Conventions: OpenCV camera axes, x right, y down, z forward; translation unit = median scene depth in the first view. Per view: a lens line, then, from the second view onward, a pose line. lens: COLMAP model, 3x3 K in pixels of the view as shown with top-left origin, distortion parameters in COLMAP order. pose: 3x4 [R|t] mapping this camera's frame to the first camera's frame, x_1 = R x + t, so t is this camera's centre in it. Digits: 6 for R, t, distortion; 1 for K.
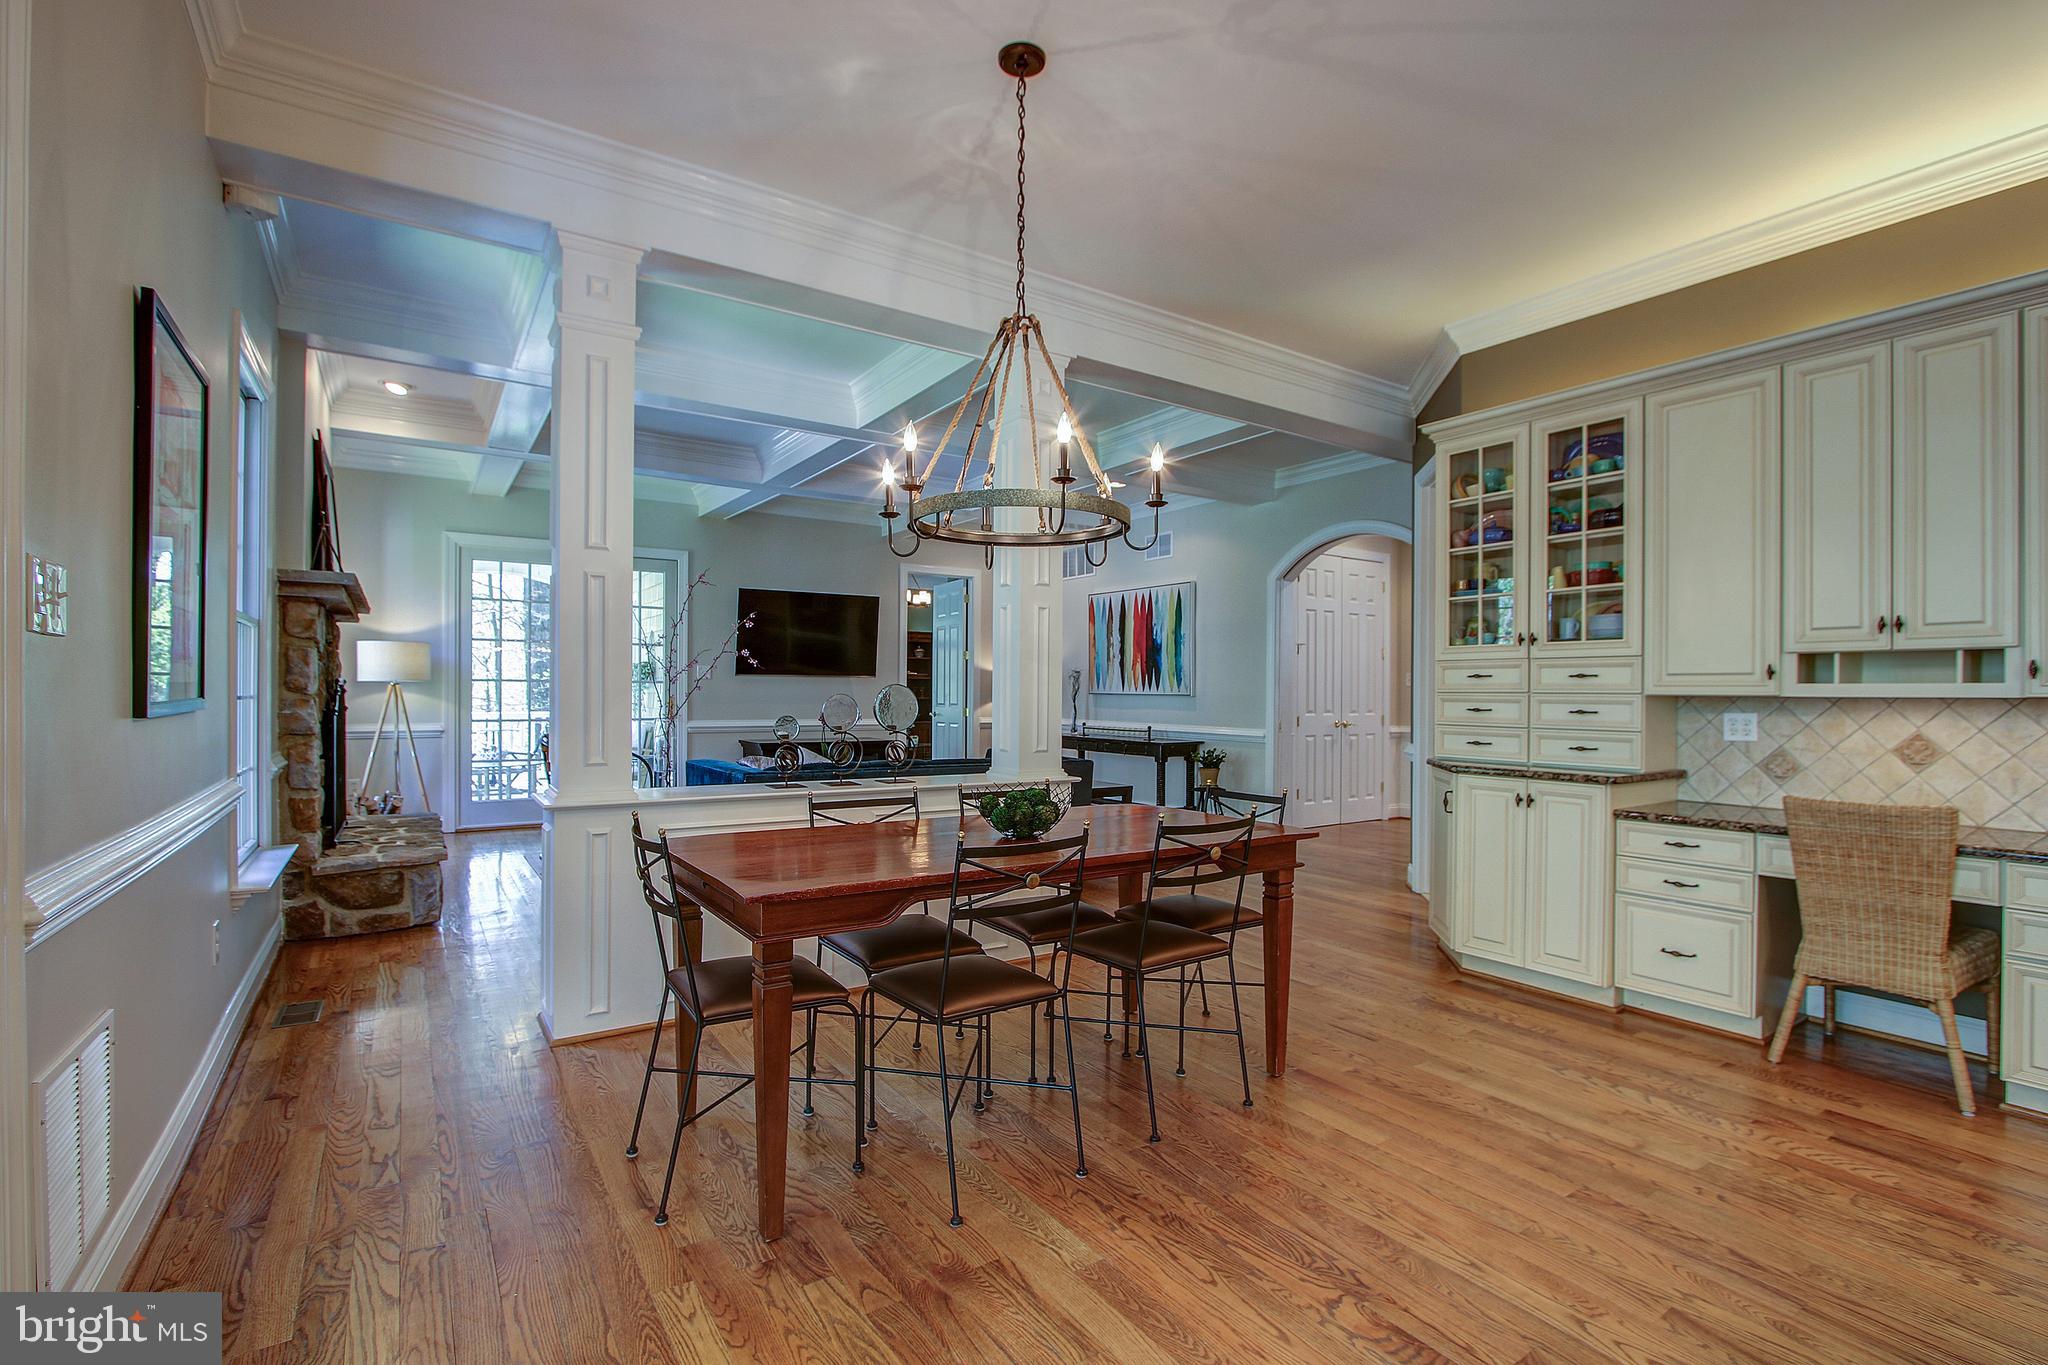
lens RADIAL K [[946.7, 0, 1036.3], [0, 946.7, 697.8], [0, 0, 1]] dist [-0.009529, 0.000071]
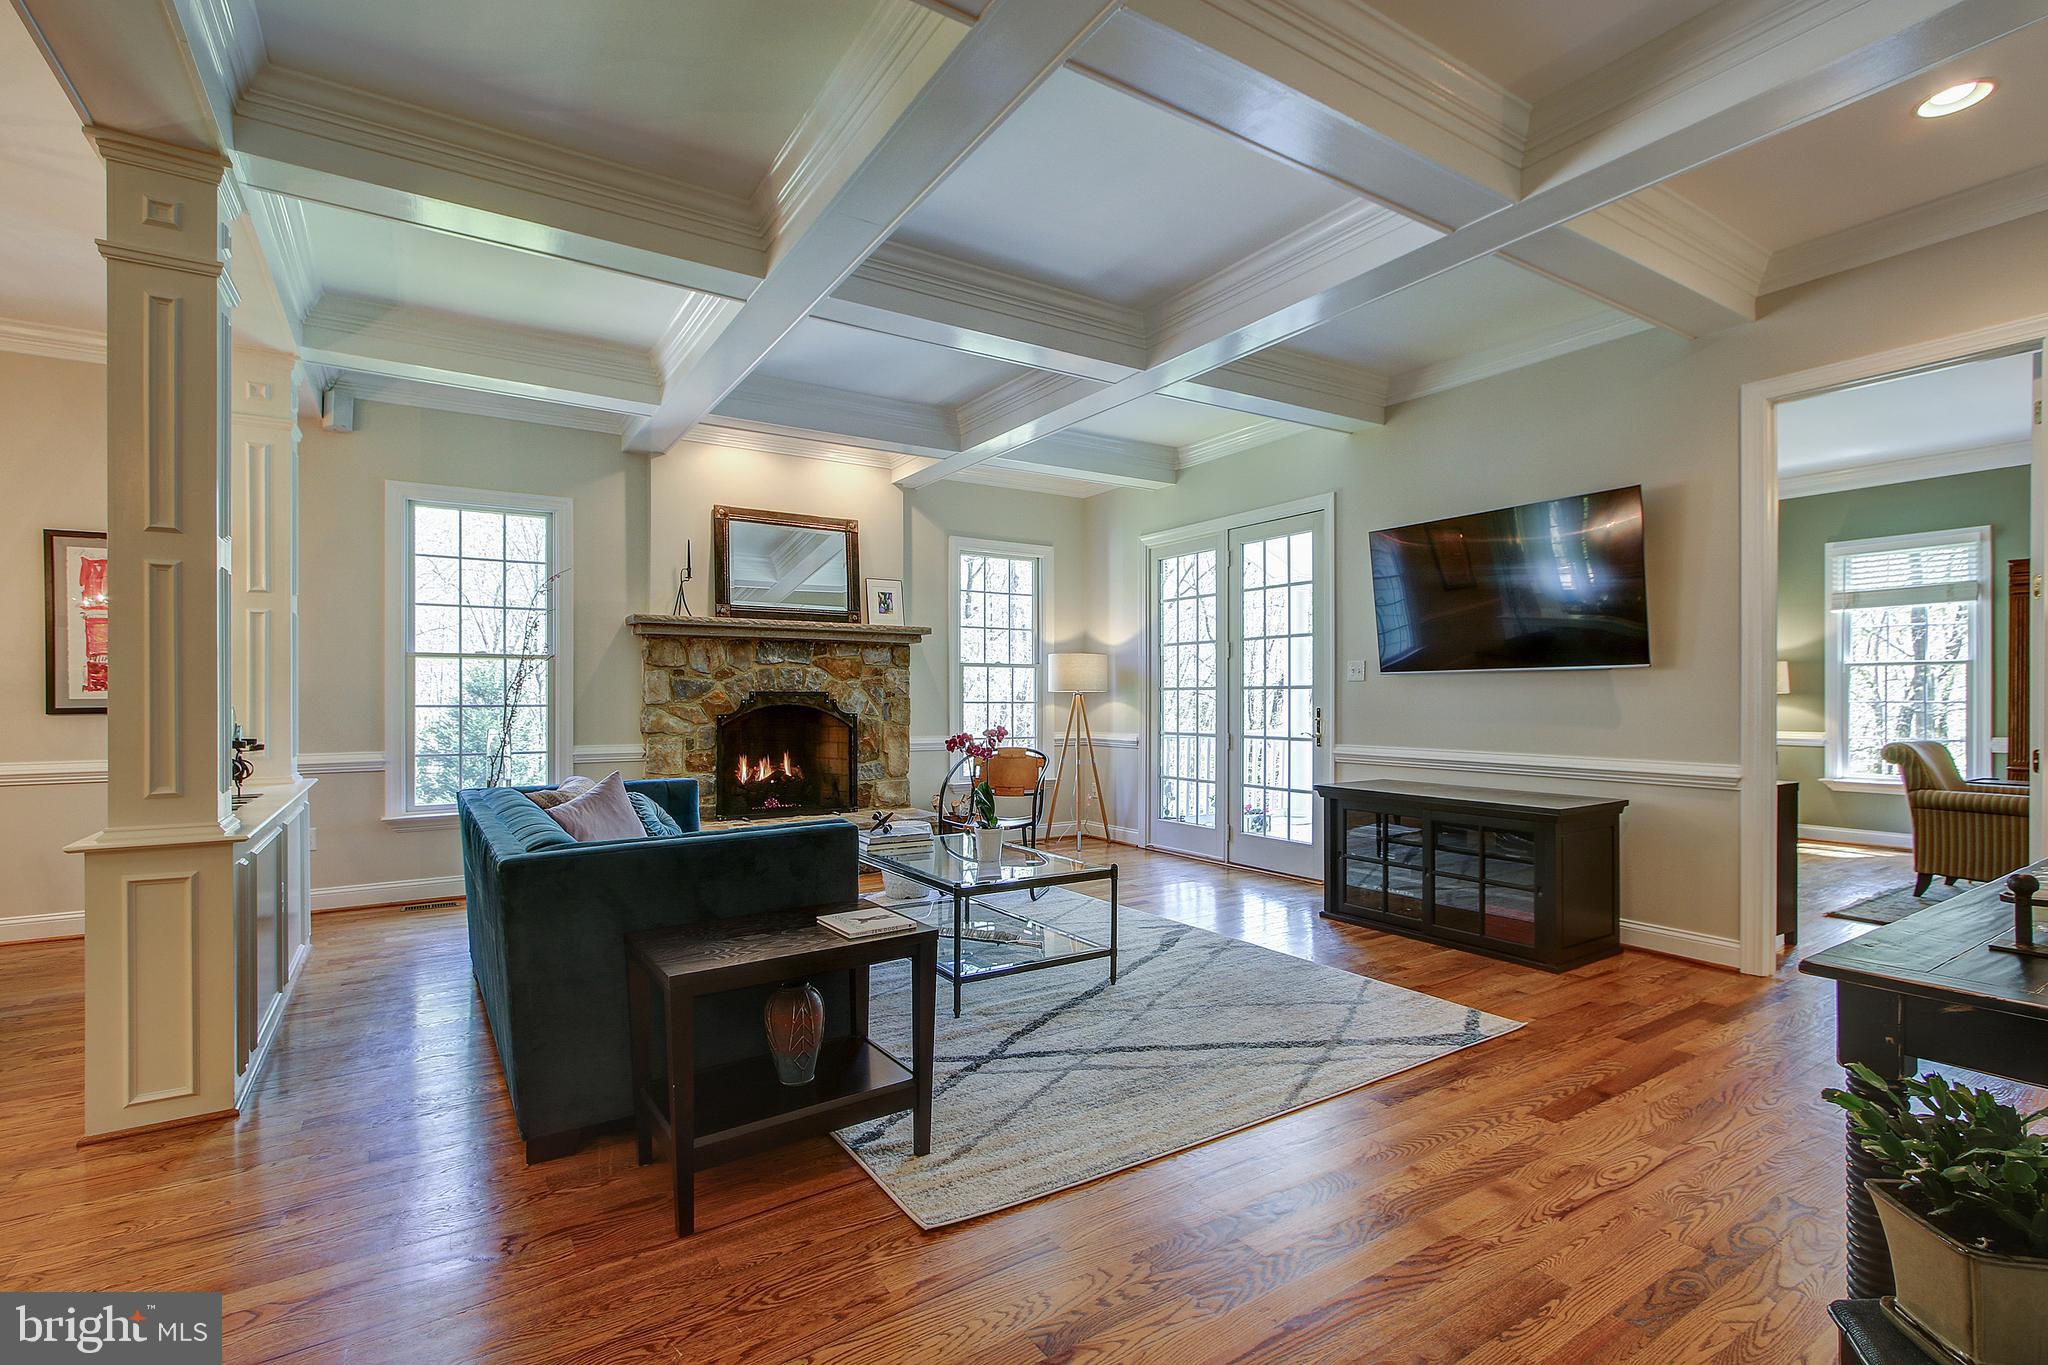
lens RADIAL K [[946.7, 0, 1036.3], [0, 946.7, 697.8], [0, 0, 1]] dist [-0.009529, 0.000071]
pose [[-0.024121, -0.005587, -0.999693, 0.418794], [-0.003811, 0.999978, -0.005497, -0.005627], [0.999702, 0.003677, -0.024142, 1.116064]]
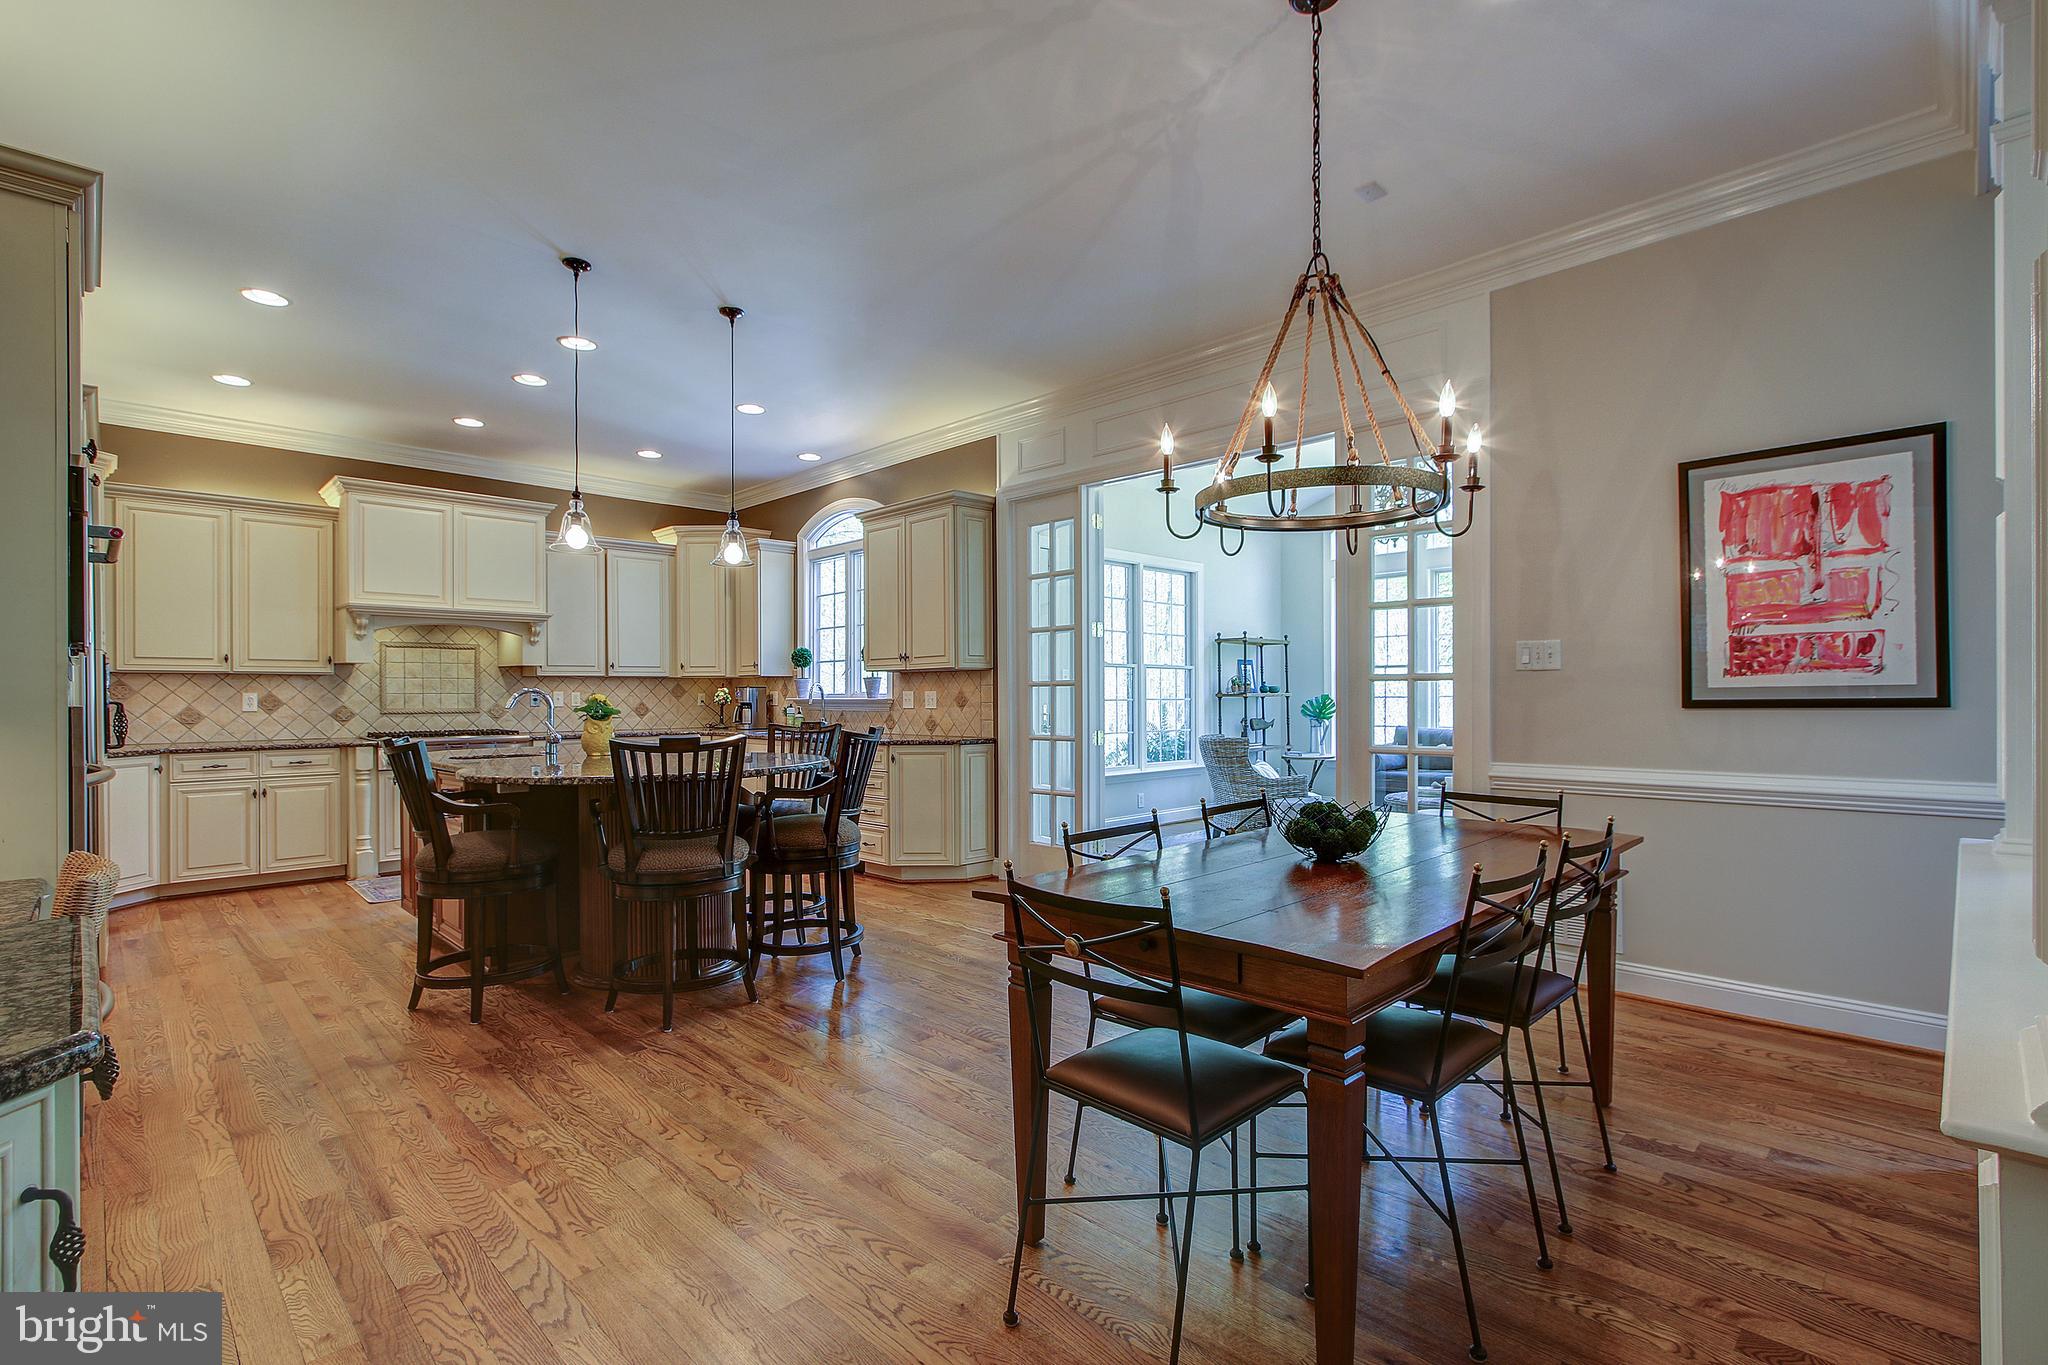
lens RADIAL K [[946.7, 0, 1036.3], [0, 946.7, 697.8], [0, 0, 1]] dist [-0.009529, 0.000071]
pose [[-0.982249, -0.002281, -0.187568, 0.179840], [-0.003324, 0.999981, 0.005249, -0.001490], [0.187553, 0.005779, -0.982238, 0.794702]]
